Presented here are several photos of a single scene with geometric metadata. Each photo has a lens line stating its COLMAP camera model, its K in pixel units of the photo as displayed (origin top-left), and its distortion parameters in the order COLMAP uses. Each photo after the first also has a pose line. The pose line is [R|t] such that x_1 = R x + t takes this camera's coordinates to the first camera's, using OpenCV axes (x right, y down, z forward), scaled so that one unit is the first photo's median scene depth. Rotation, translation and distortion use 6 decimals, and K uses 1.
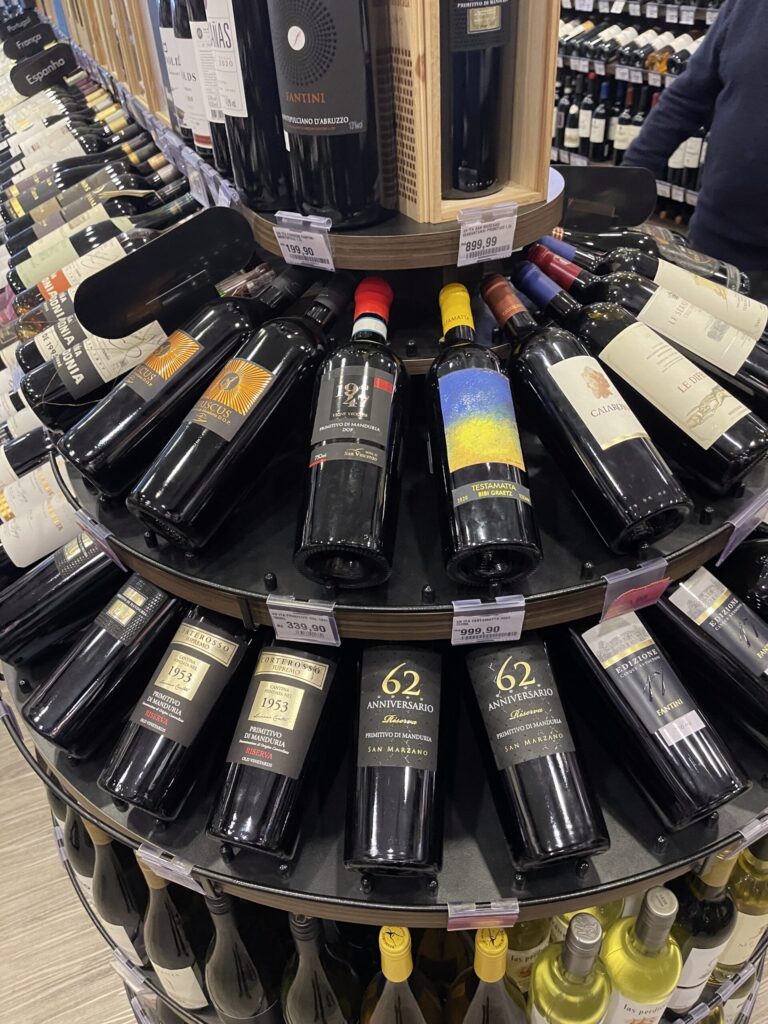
lens RADIAL K [[712.8, 0, 384.0], [0, 712.8, 512.0], [0, 0, 1]] dist [0.056395, -0.083008]
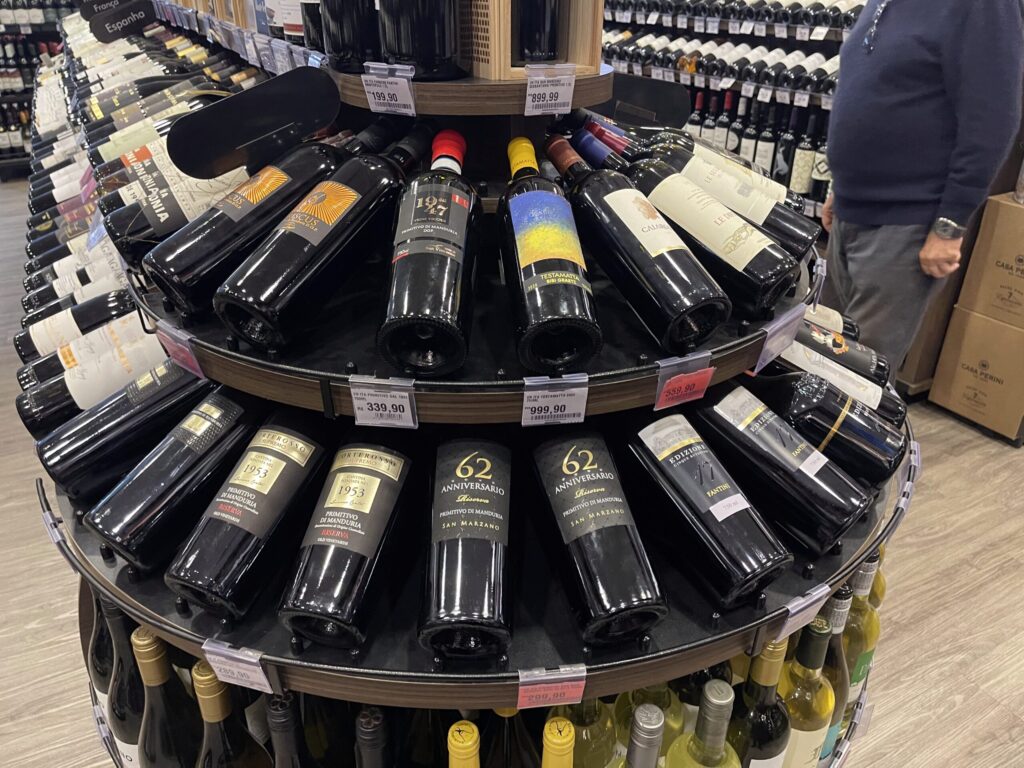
lens RADIAL K [[712.8, 0, 513.1], [0, 712.8, 403.4], [0, 0, 1]] dist [0.056395, -0.083008]
pose [[0.993956, 0.016522, 0.108533, -0.032840], [-0.000806, 0.989683, -0.143276, 0.278408], [-0.109780, 0.142322, 0.983714, -0.059254]]
